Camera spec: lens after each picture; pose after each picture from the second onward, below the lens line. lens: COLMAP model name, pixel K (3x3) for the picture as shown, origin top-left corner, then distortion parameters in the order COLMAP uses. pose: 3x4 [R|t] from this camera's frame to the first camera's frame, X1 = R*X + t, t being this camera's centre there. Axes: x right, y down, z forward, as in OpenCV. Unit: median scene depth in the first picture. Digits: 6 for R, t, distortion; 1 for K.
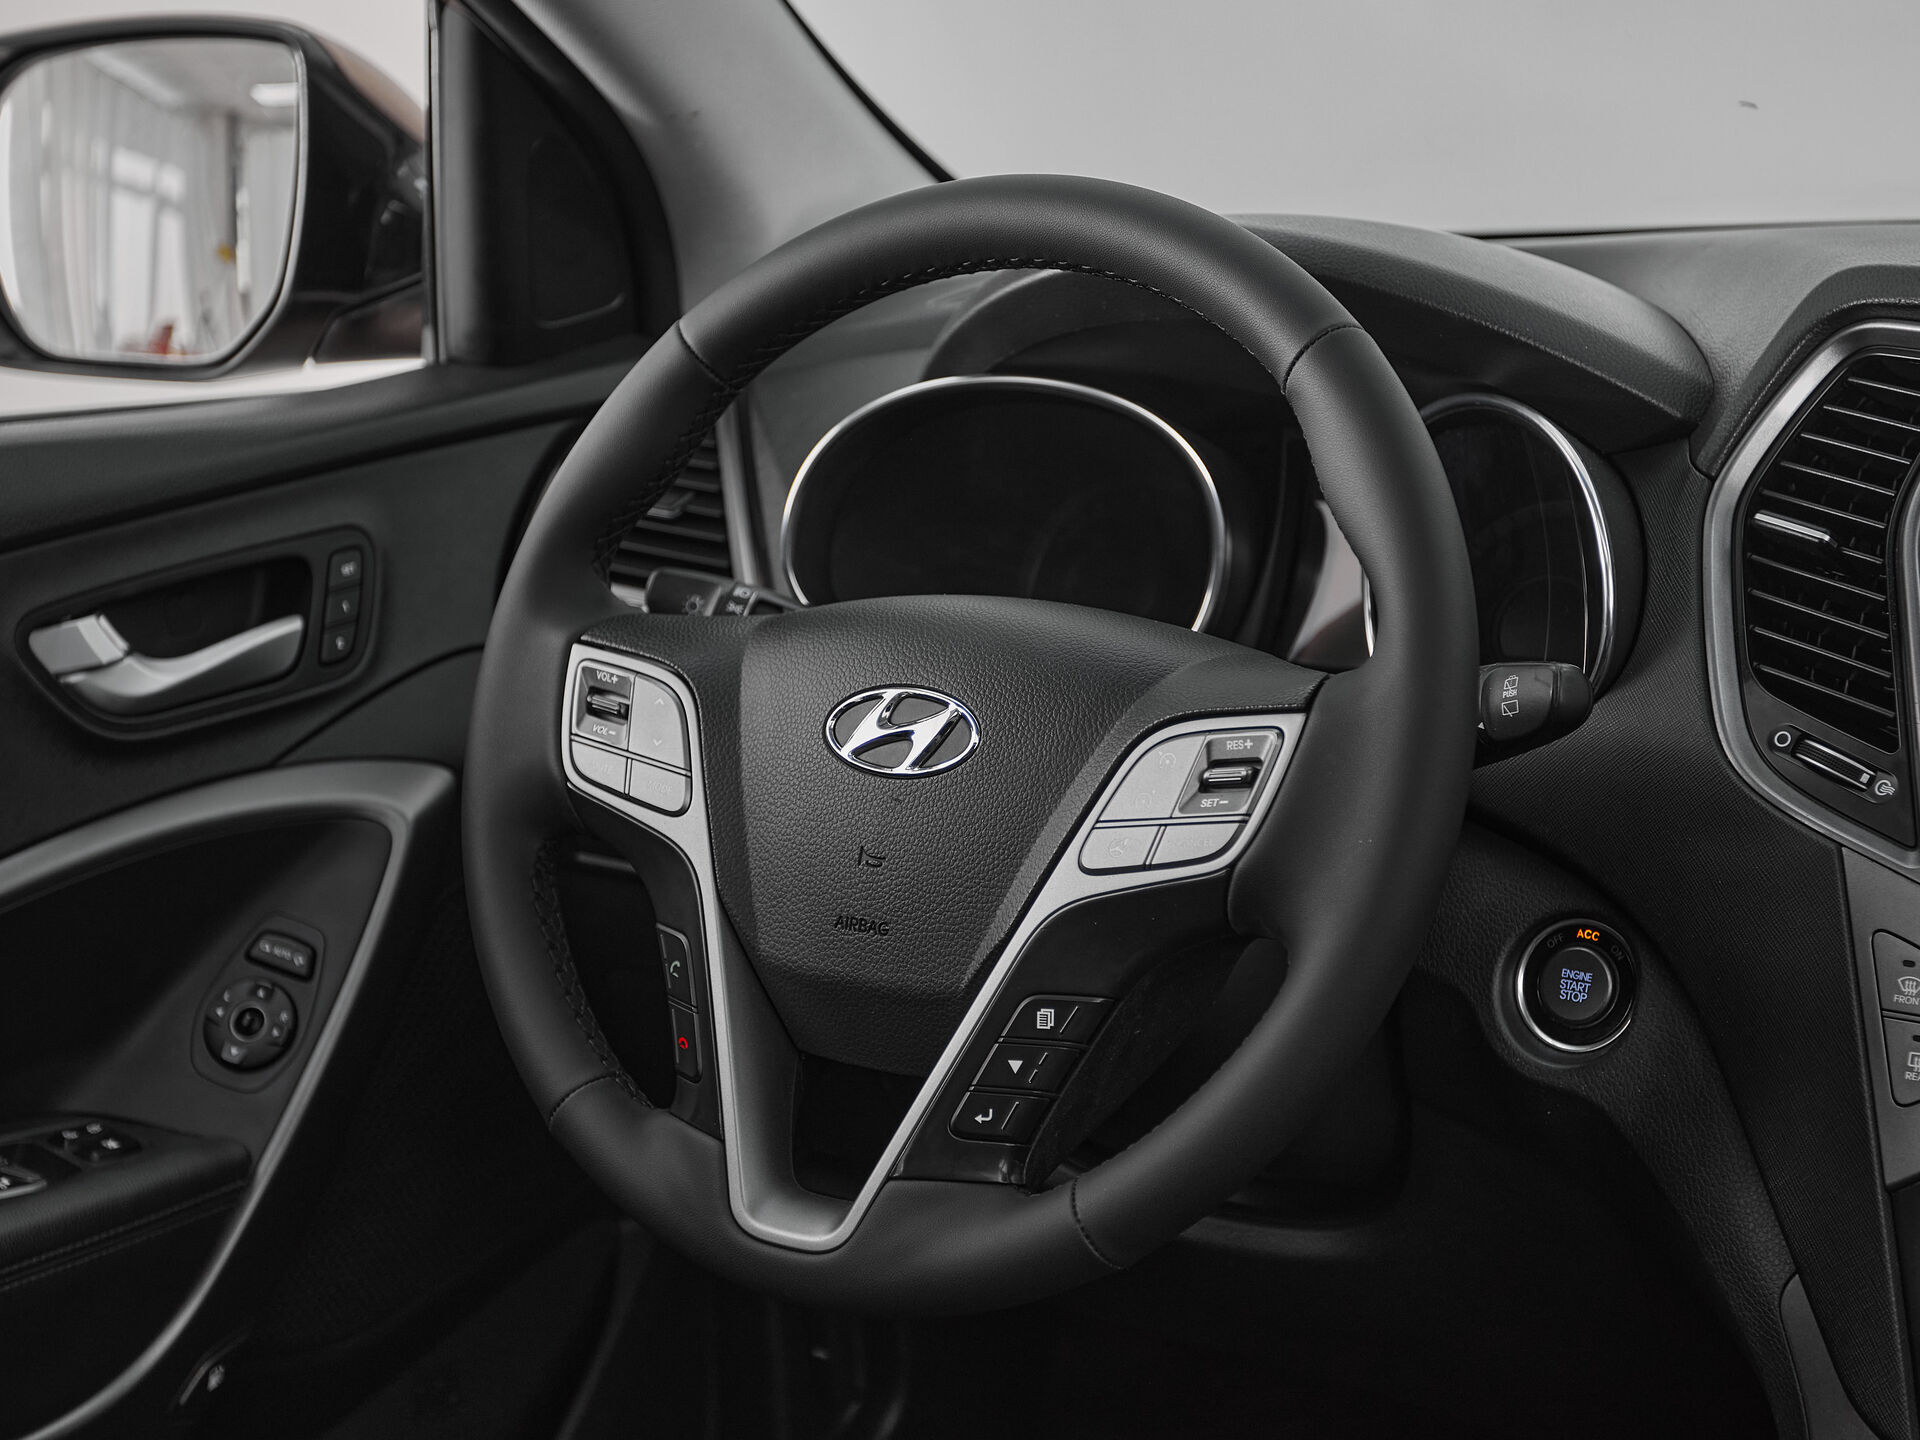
lens RADIAL K [[2613.2, 0, 970.1], [0, 2613.2, 737.6], [0, 0, 1]] dist [0.016665, 0.005517]
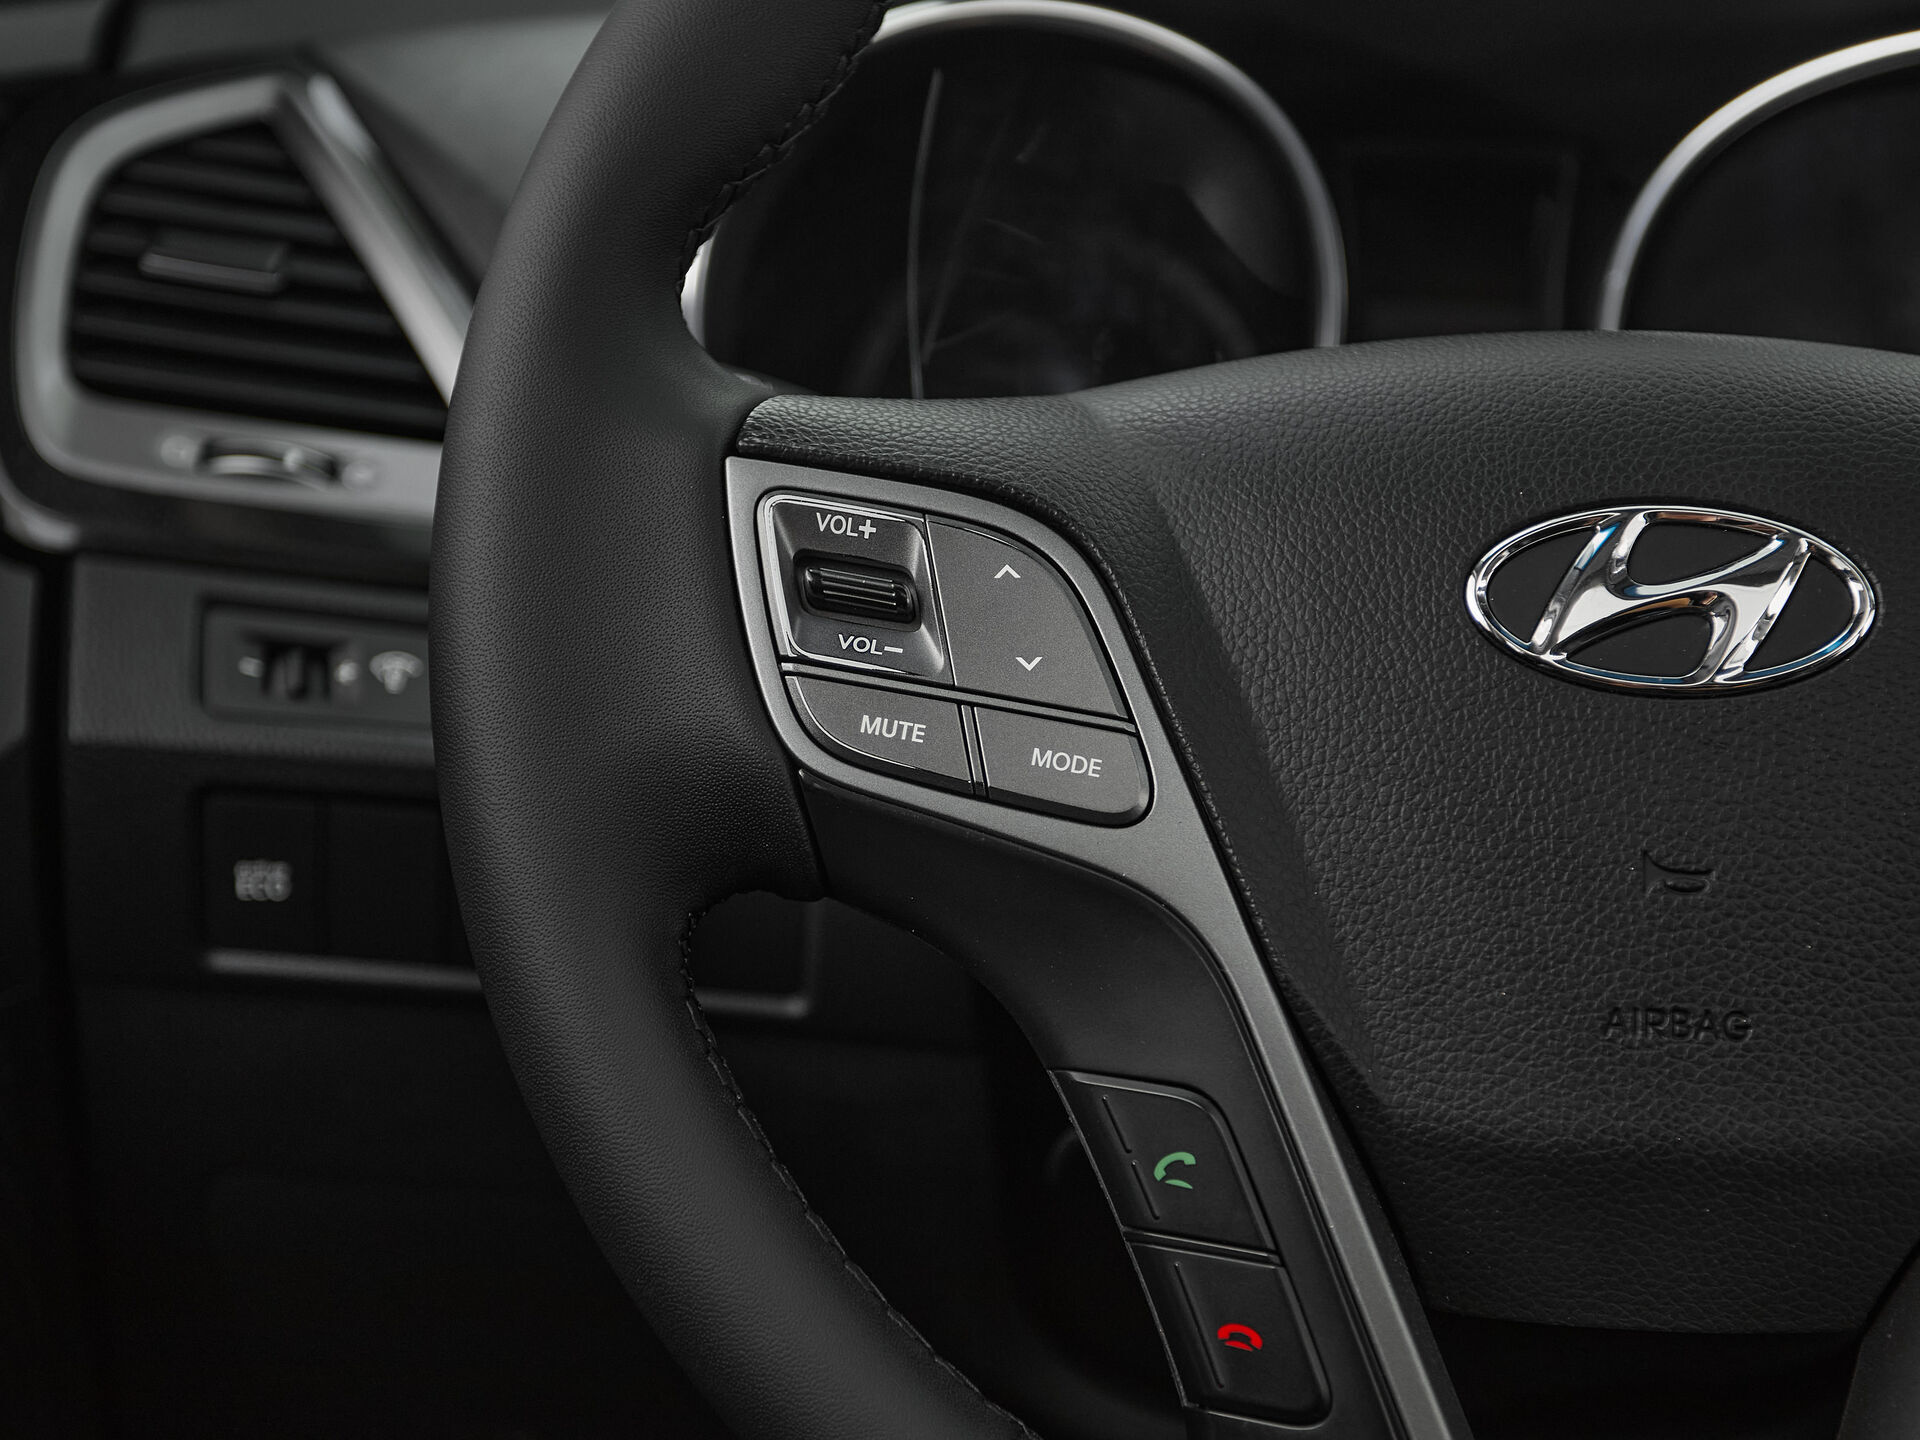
lens RADIAL K [[2661.7, 0, 958.5], [0, 2661.7, 845.9], [0, 0, 1]] dist [0.119214, 0.010300]
pose [[0.859272, -0.079347, 0.505328, -0.376460], [0.062543, 0.996781, 0.050165, 0.009637], [-0.507681, -0.011501, 0.861468, 0.649153]]
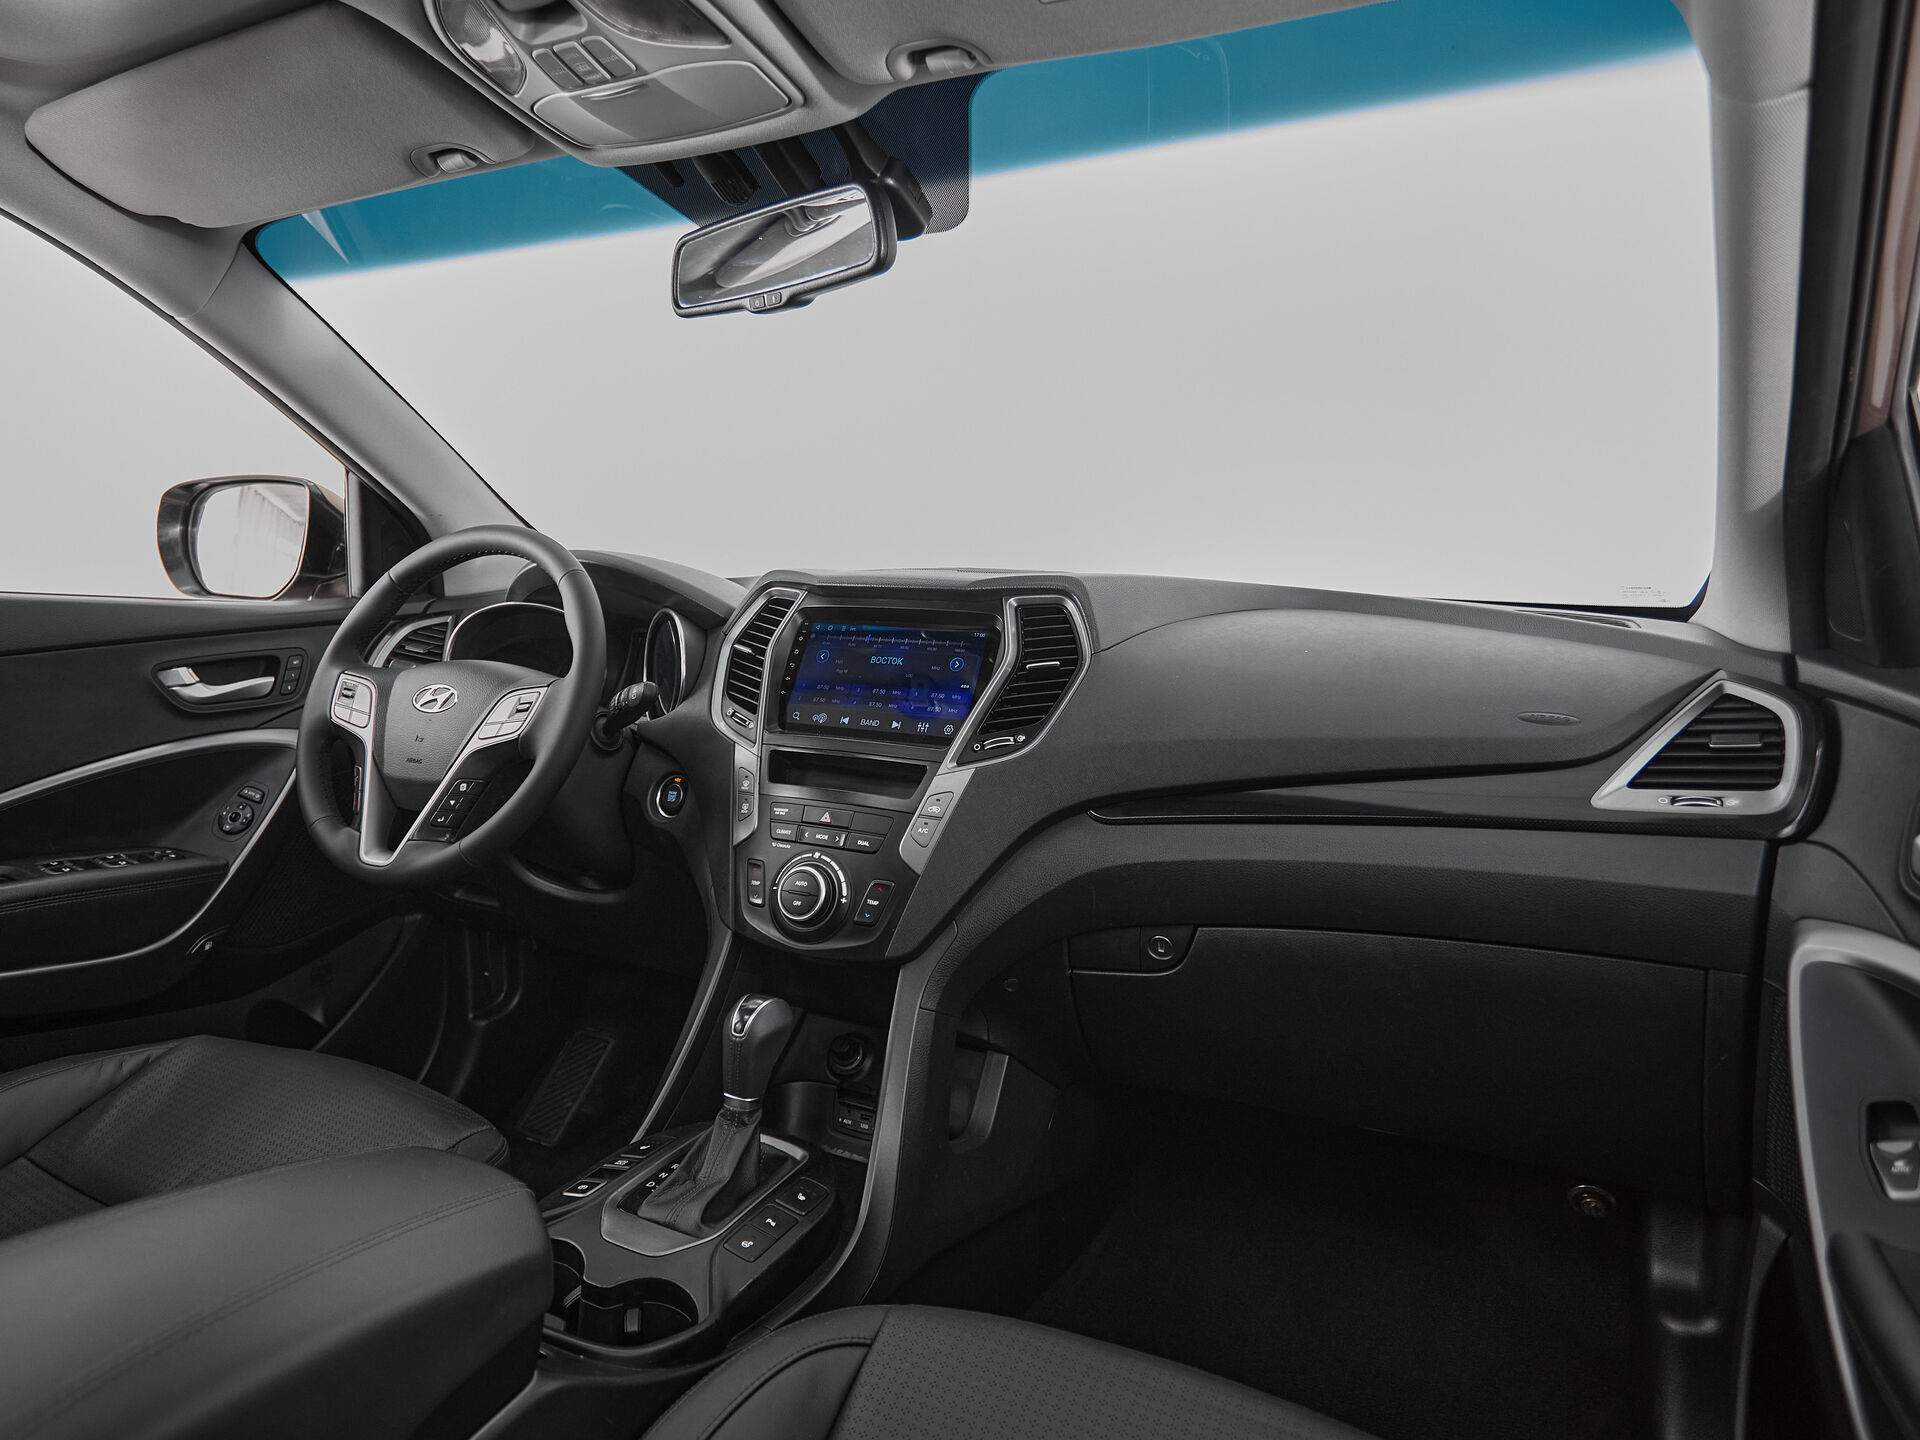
lens RADIAL K [[1091.6, 0, 896.2], [0, 1091.6, 698.3], [0, 0, 1]] dist [-0.003367, -0.000408]
pose [[0.991665, 0.038627, 0.122914, 0.346346], [-0.022553, 0.991314, -0.129568, 0.148152], [-0.126852, 0.125716, 0.983923, -0.312571]]
